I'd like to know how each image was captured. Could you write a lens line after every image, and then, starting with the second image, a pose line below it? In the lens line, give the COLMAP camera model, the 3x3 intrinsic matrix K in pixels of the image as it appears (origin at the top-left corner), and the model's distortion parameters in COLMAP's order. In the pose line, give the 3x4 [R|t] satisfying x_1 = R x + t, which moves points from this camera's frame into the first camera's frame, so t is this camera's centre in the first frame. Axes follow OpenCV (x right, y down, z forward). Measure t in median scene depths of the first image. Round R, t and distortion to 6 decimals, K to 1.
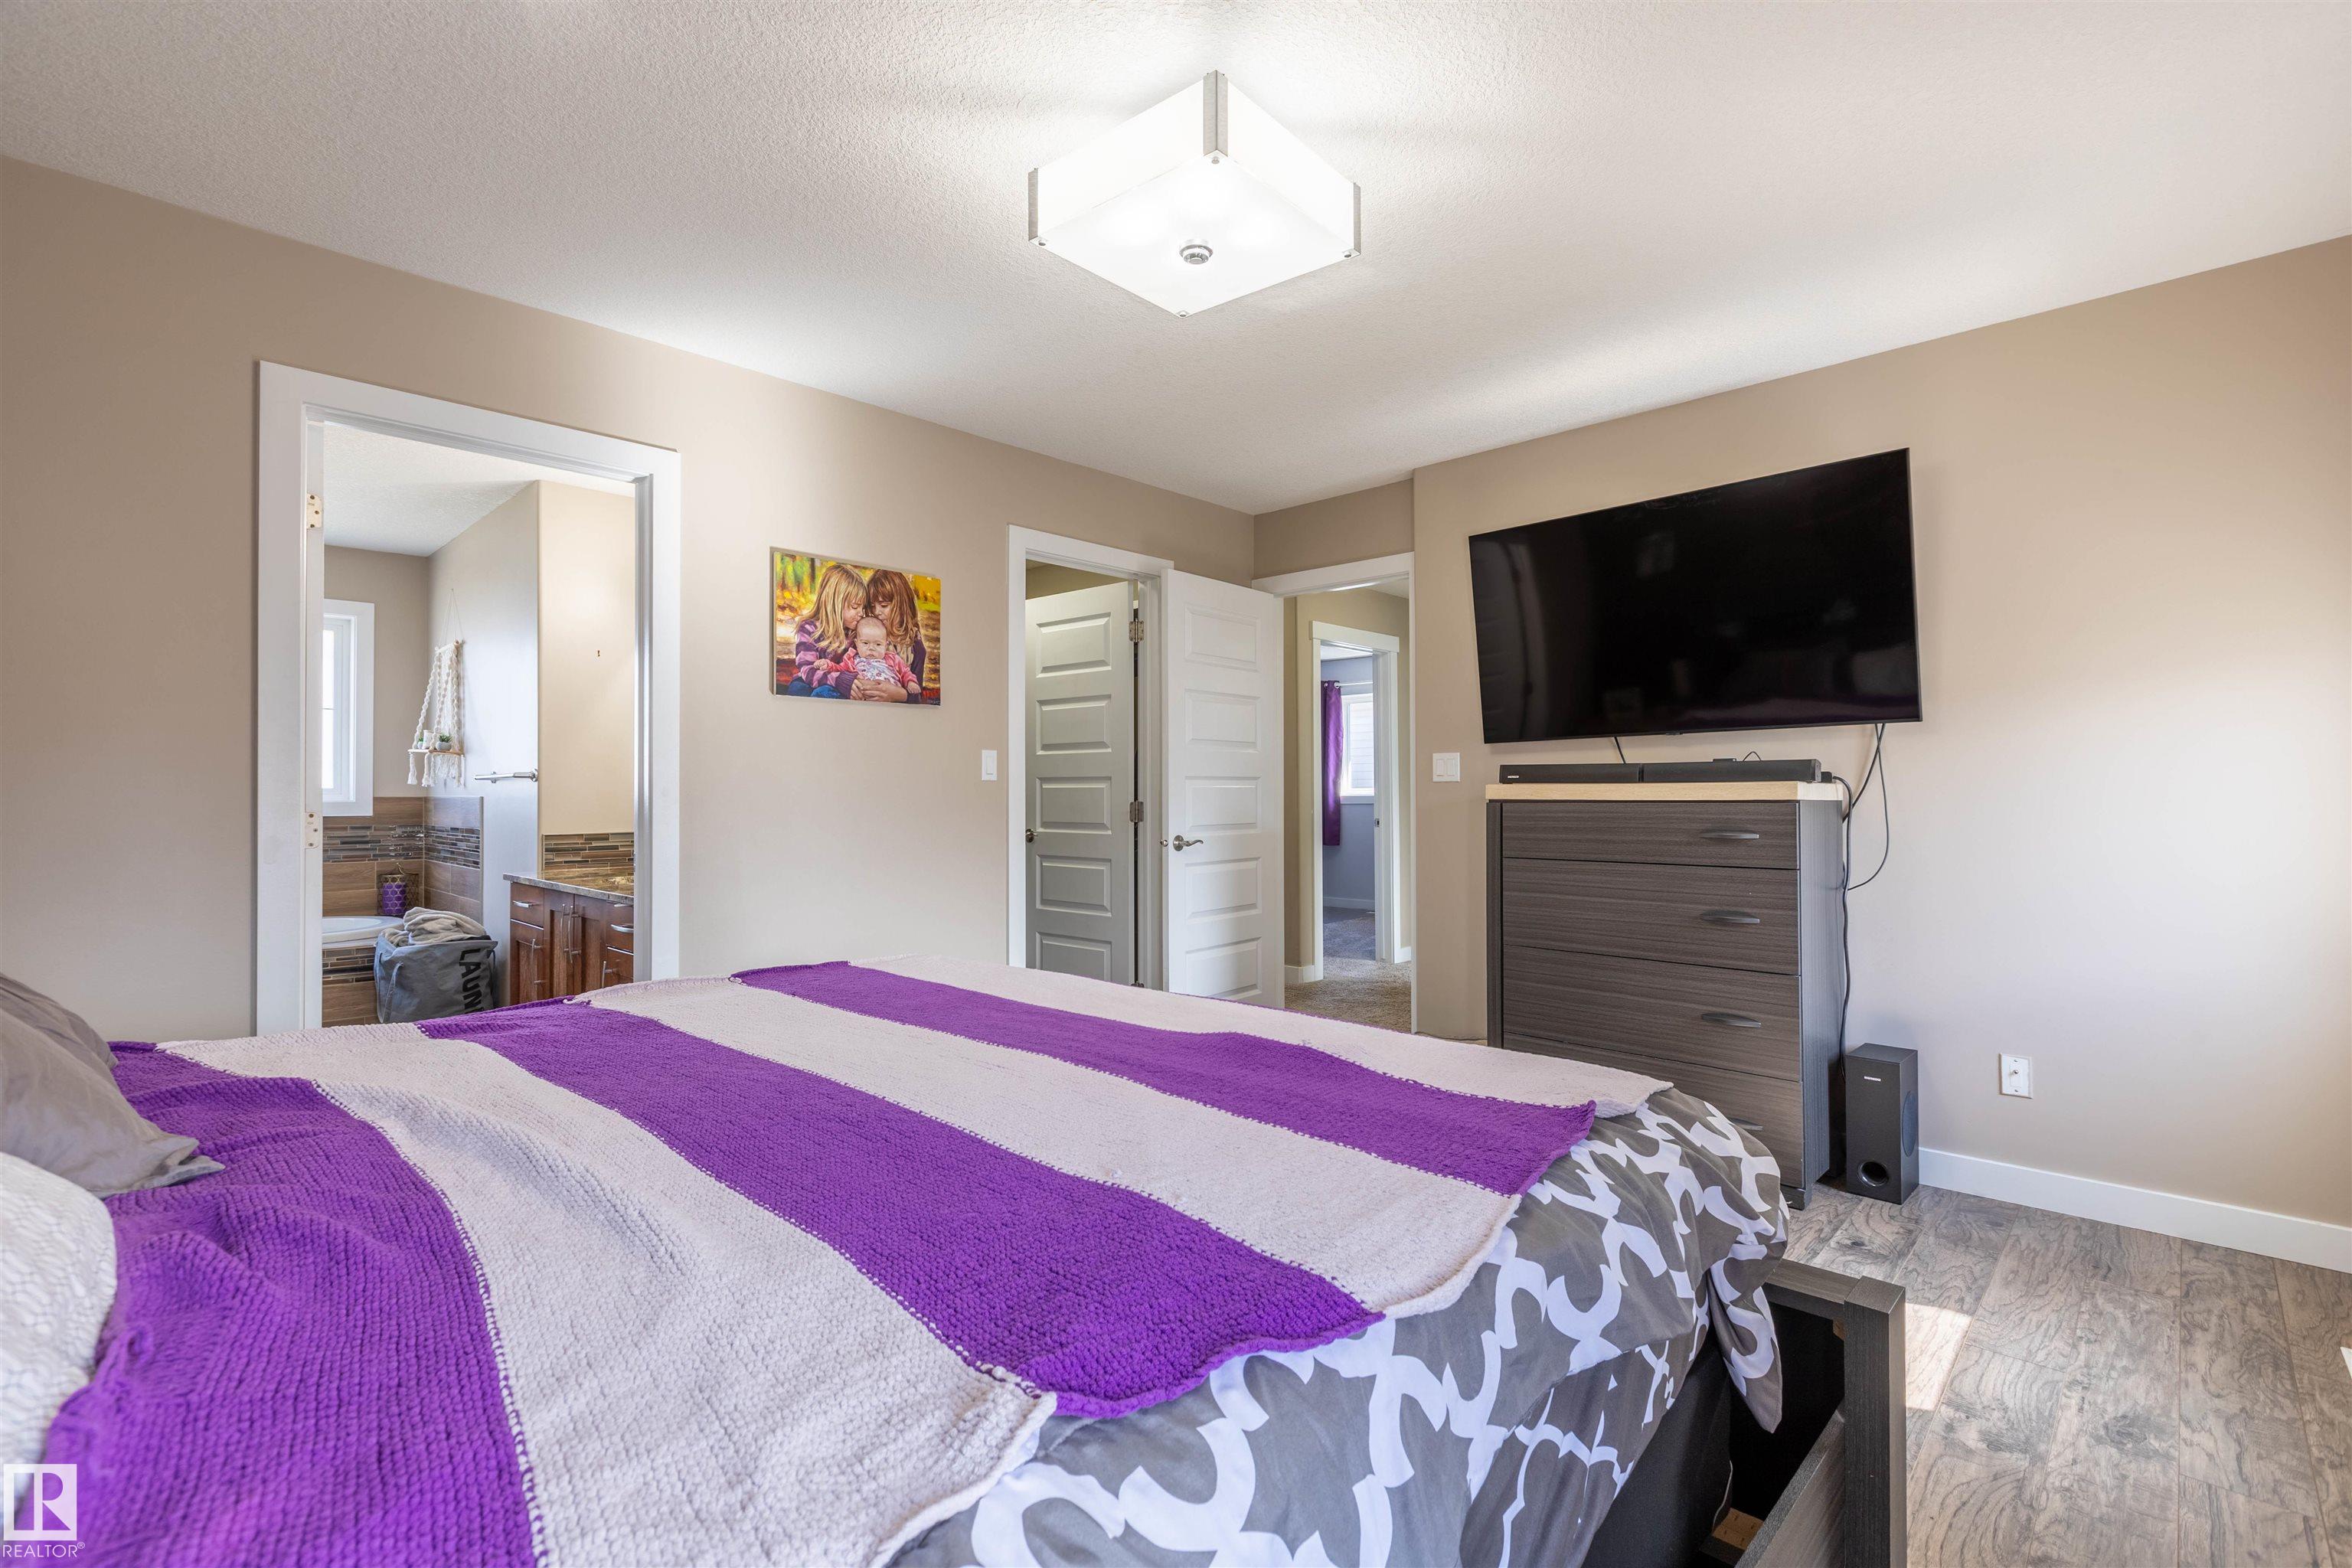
lens RADIAL K [[1069.0, 0, 1164.6], [0, 1069.0, 796.0], [0, 0, 1]] dist [0.006784, -0.003208]
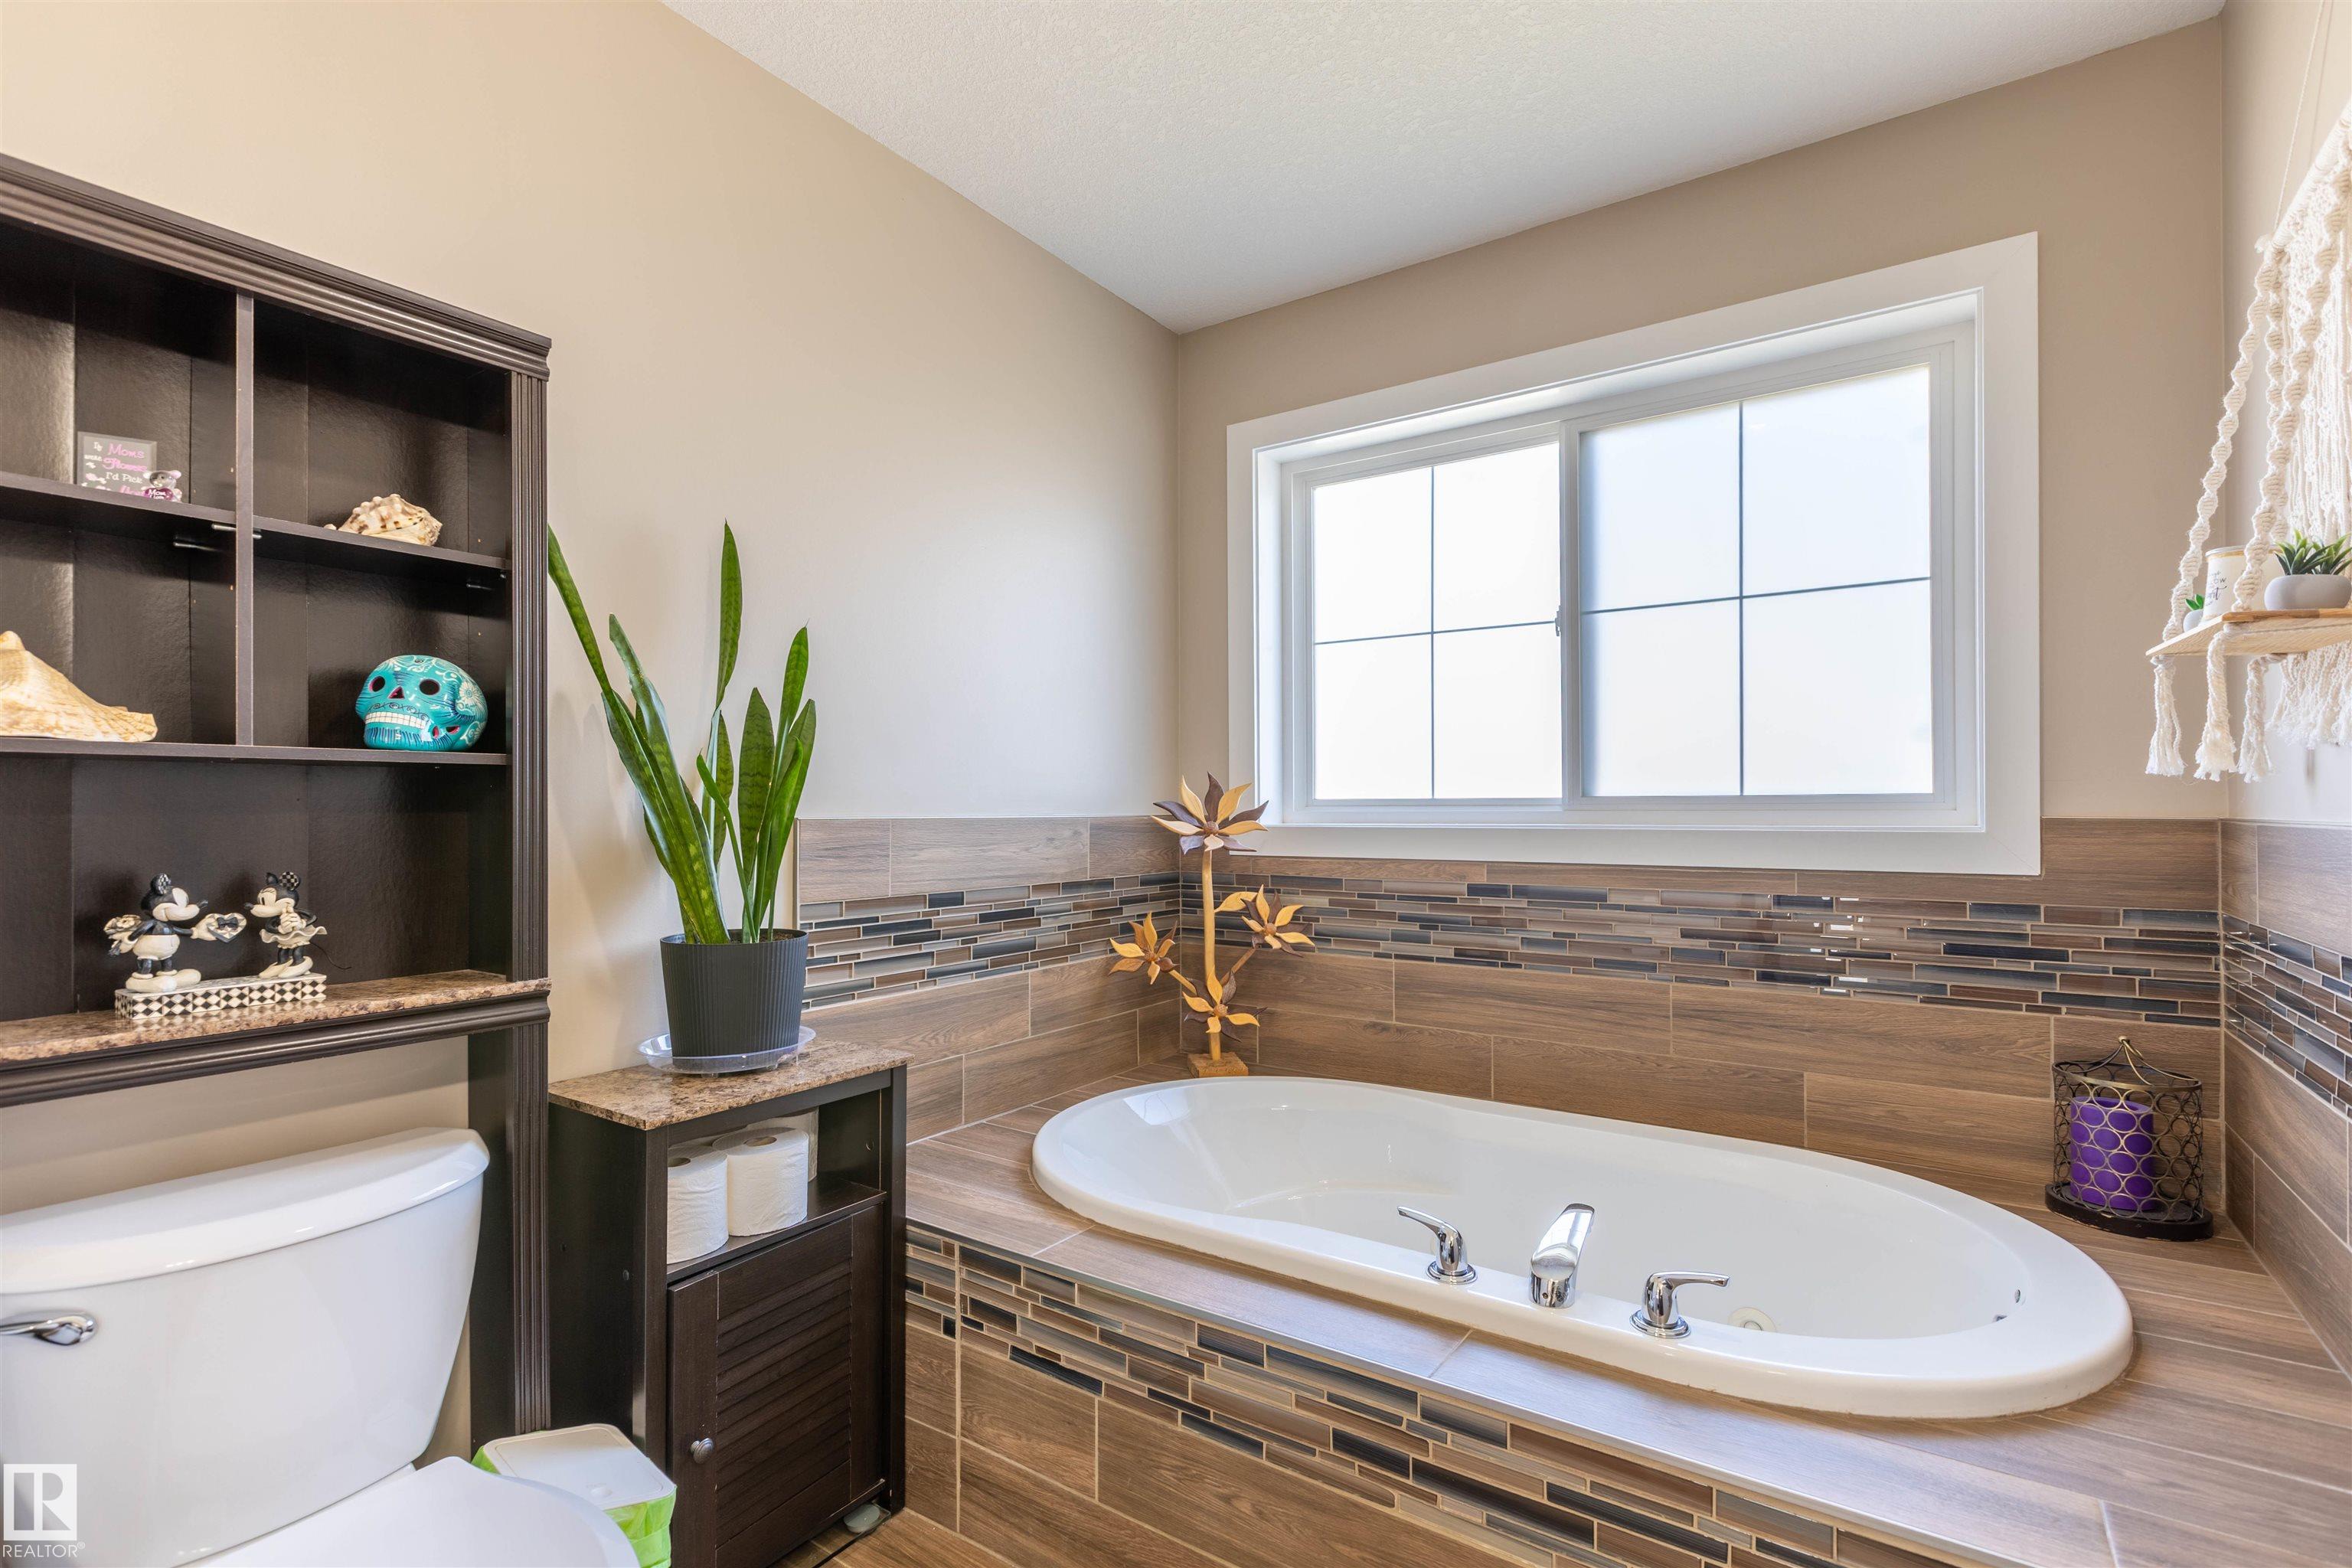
lens RADIAL K [[1069.0, 0, 1169.4], [0, 1069.0, 792.7], [0, 0, 1]] dist [0.006784, -0.003208]
pose [[0.174970, -0.009399, -0.984529, -0.465478], [0.001755, 0.999956, -0.009235, -0.004524], [0.984572, -0.000112, 0.174979, 0.684707]]
